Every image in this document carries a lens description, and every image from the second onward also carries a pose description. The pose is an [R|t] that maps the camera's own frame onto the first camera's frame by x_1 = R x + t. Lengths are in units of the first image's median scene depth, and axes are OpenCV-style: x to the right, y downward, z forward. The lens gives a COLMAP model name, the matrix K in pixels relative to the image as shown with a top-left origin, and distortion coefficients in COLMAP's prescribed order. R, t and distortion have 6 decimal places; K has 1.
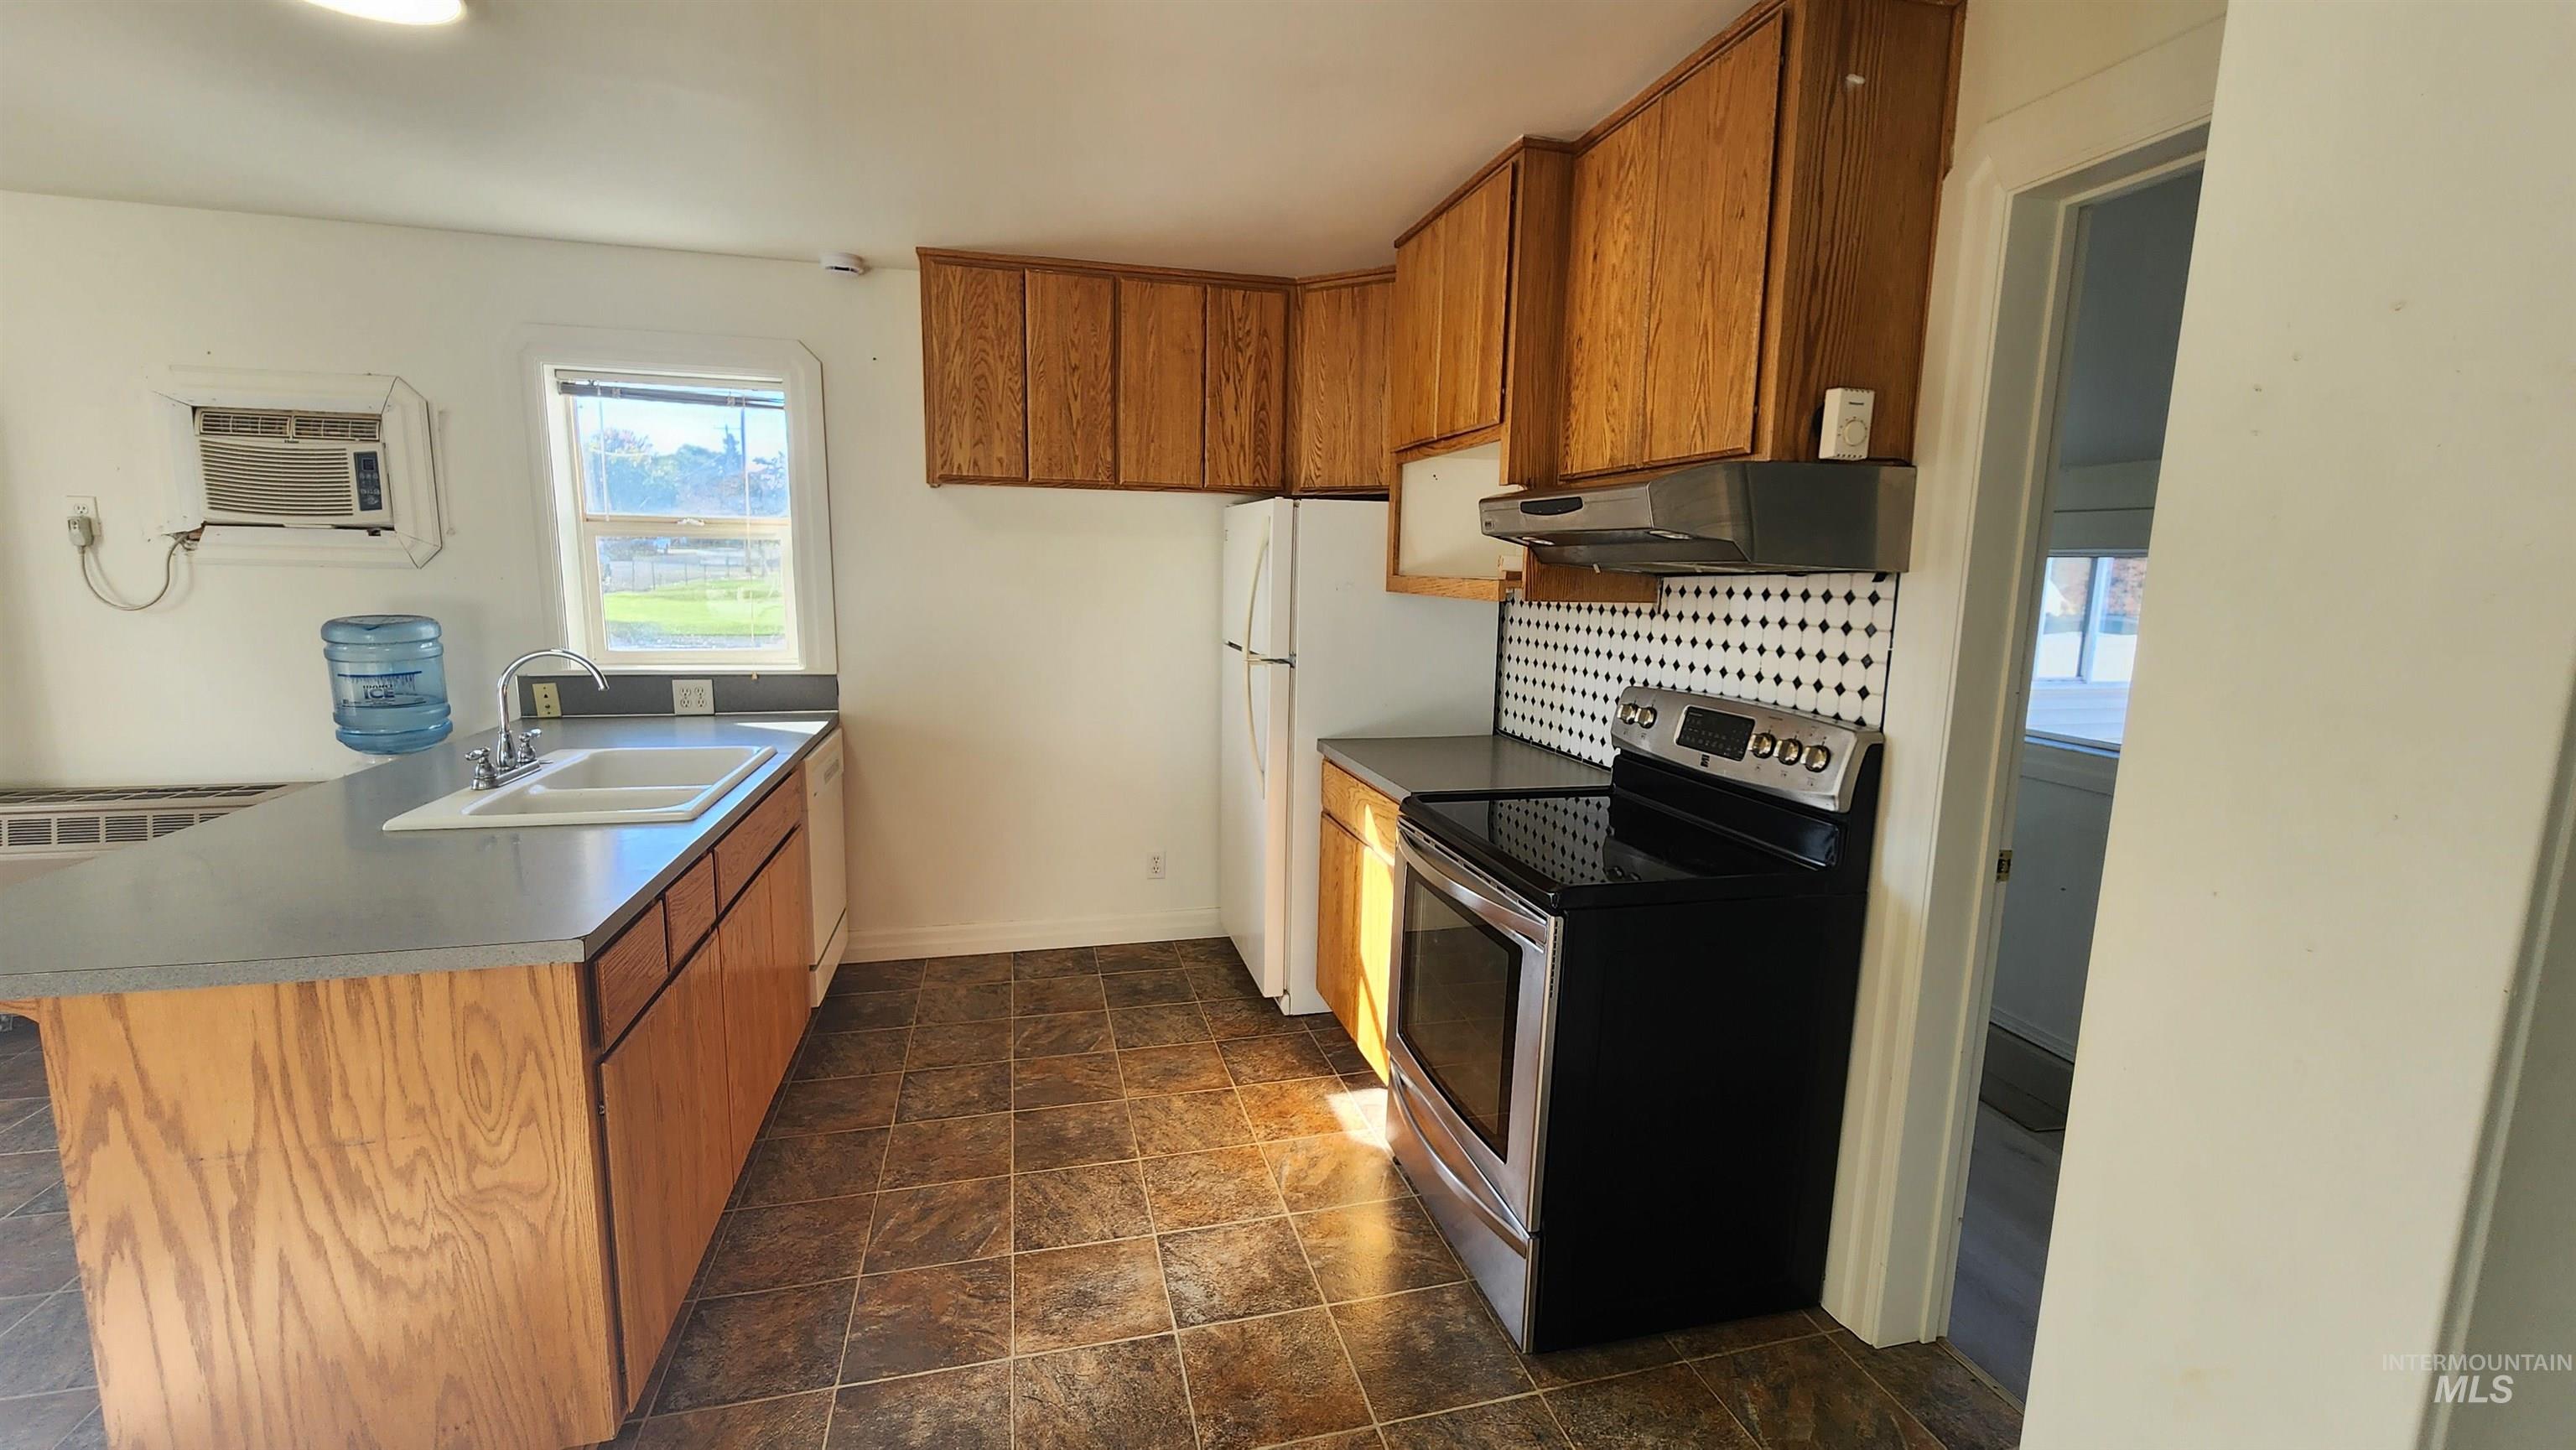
lens RADIAL K [[1057.7, 0, 1287.3], [0, 1057.7, 729.0], [0, 0, 1]] dist [-0.002359, 0.000870]
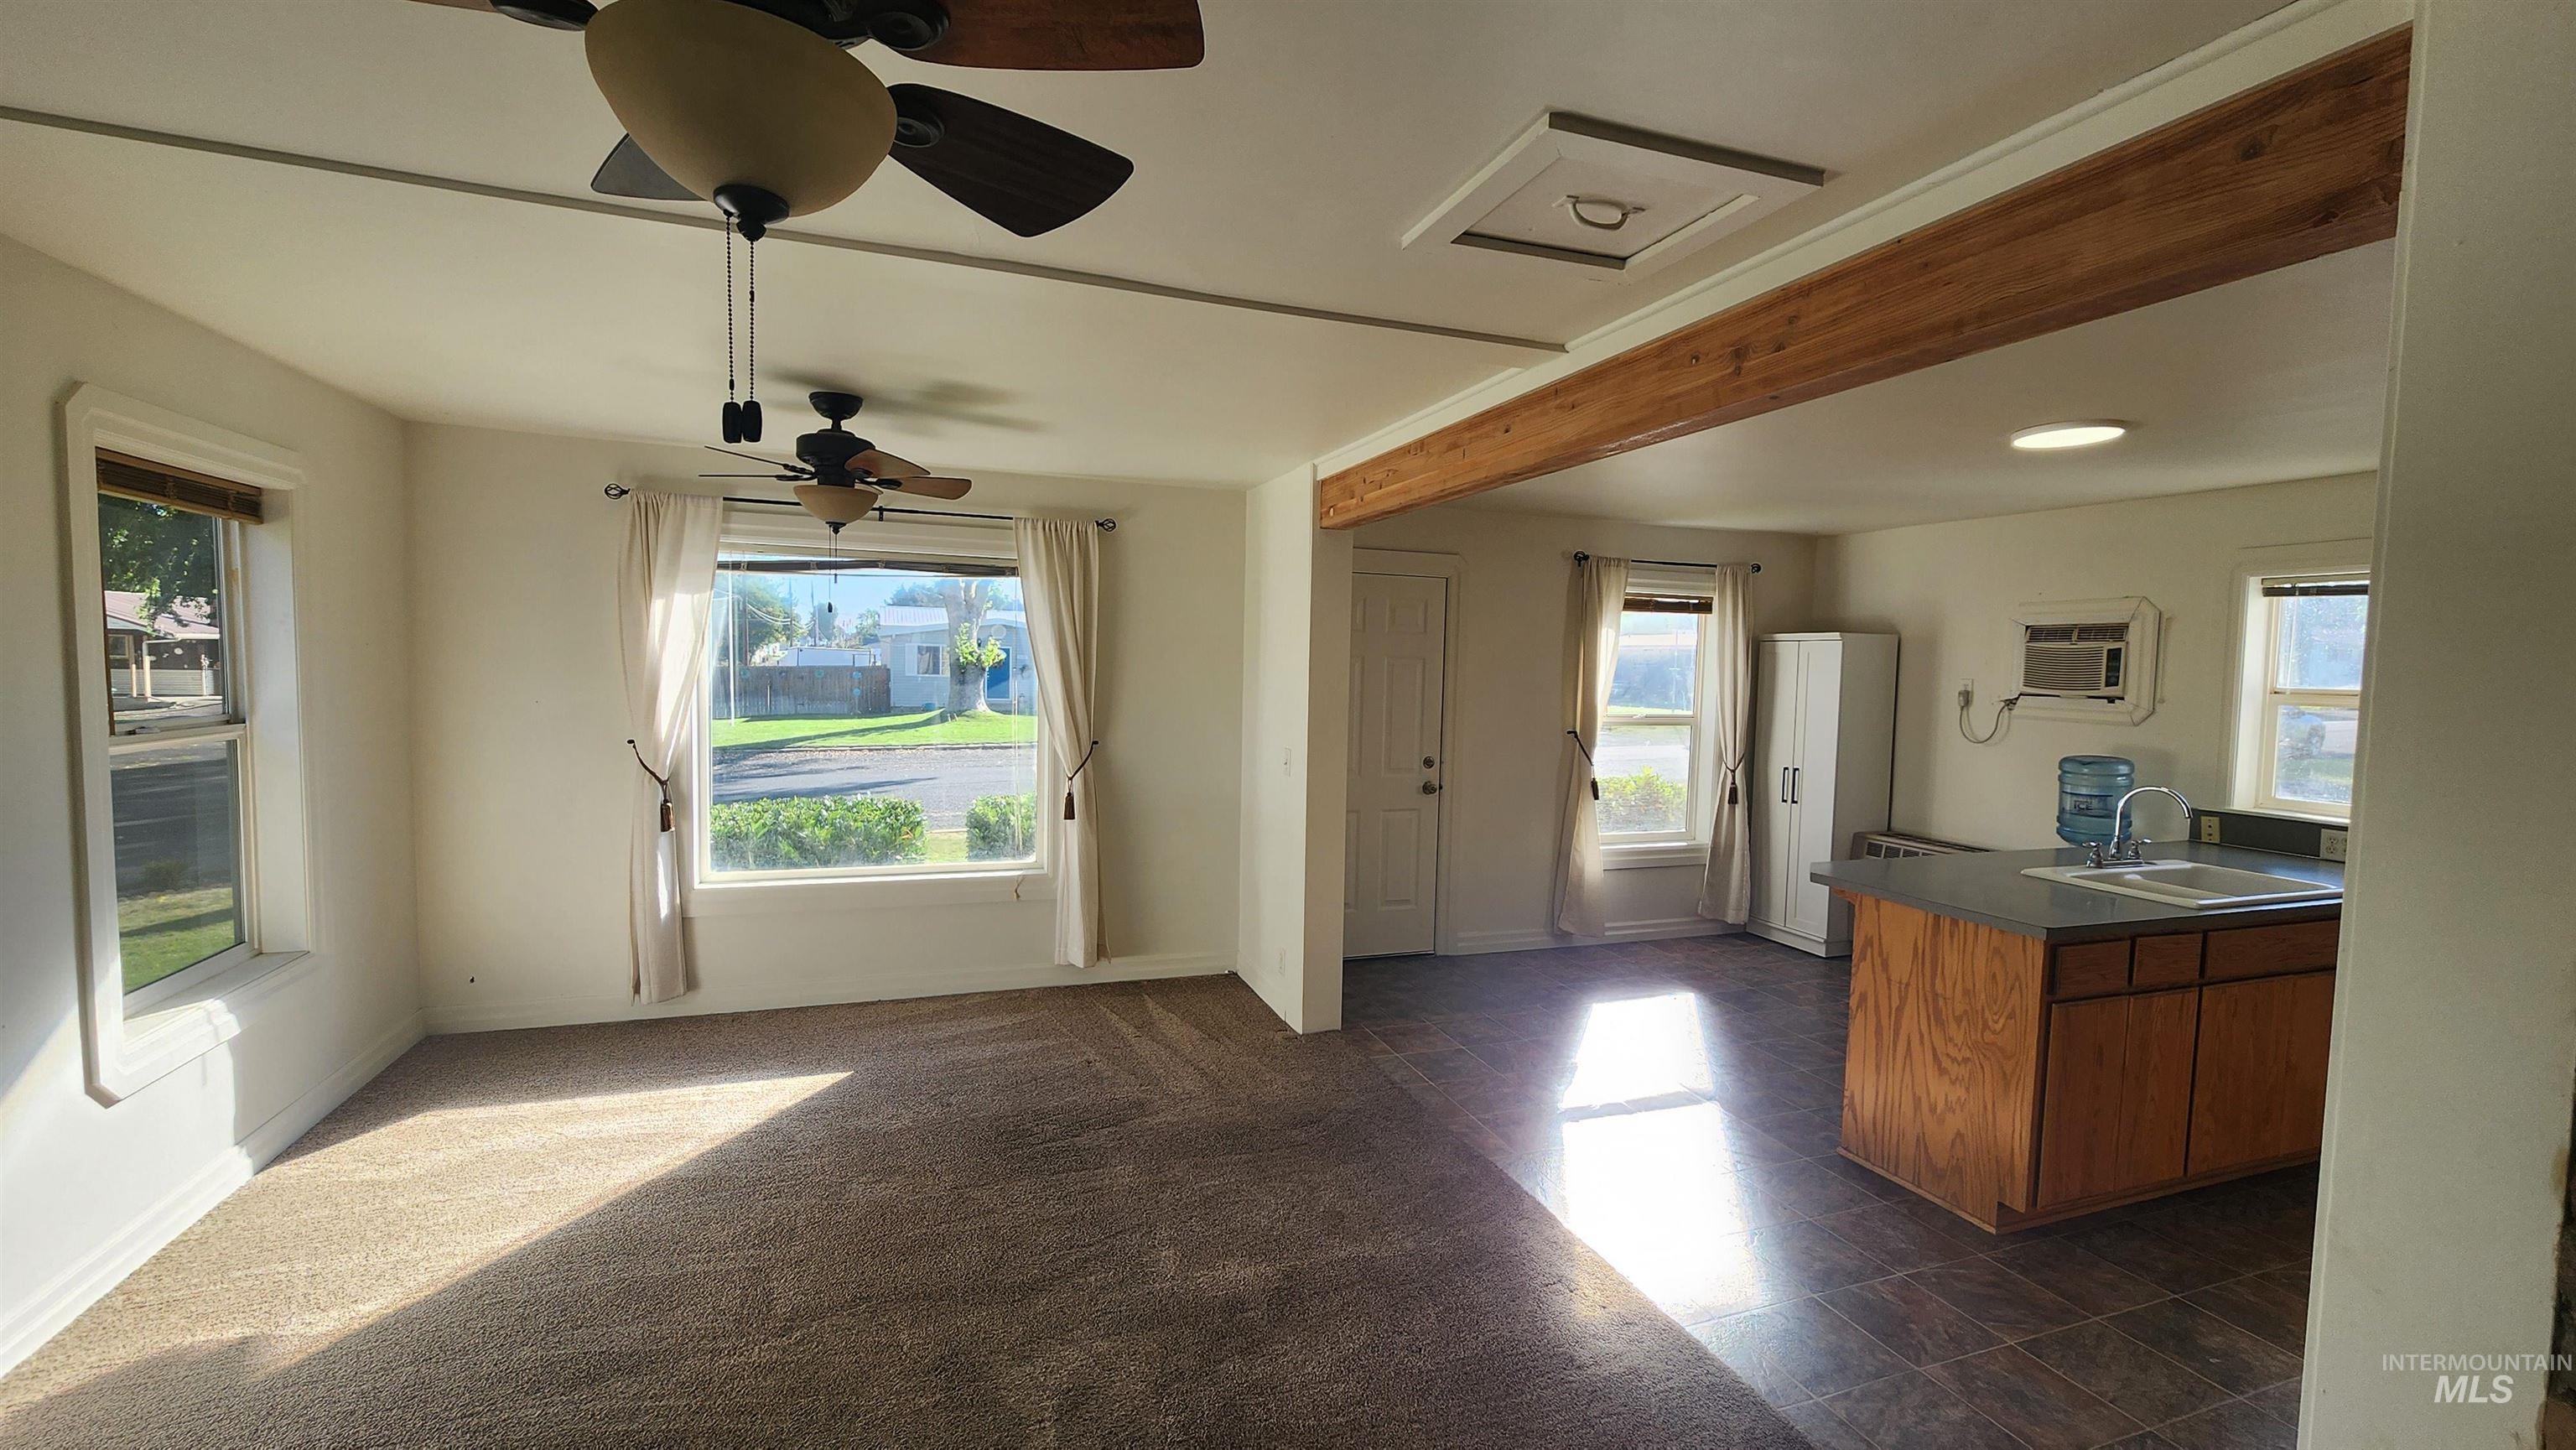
lens RADIAL K [[1057.7, 0, 1287.3], [0, 1057.7, 729.0], [0, 0, 1]] dist [-0.002359, 0.000870]
pose [[0.097212, 0.044524, -0.994267, 0.520421], [-0.173308, 0.984494, 0.027142, 0.013682], [0.980058, 0.169676, 0.103421, -0.293351]]
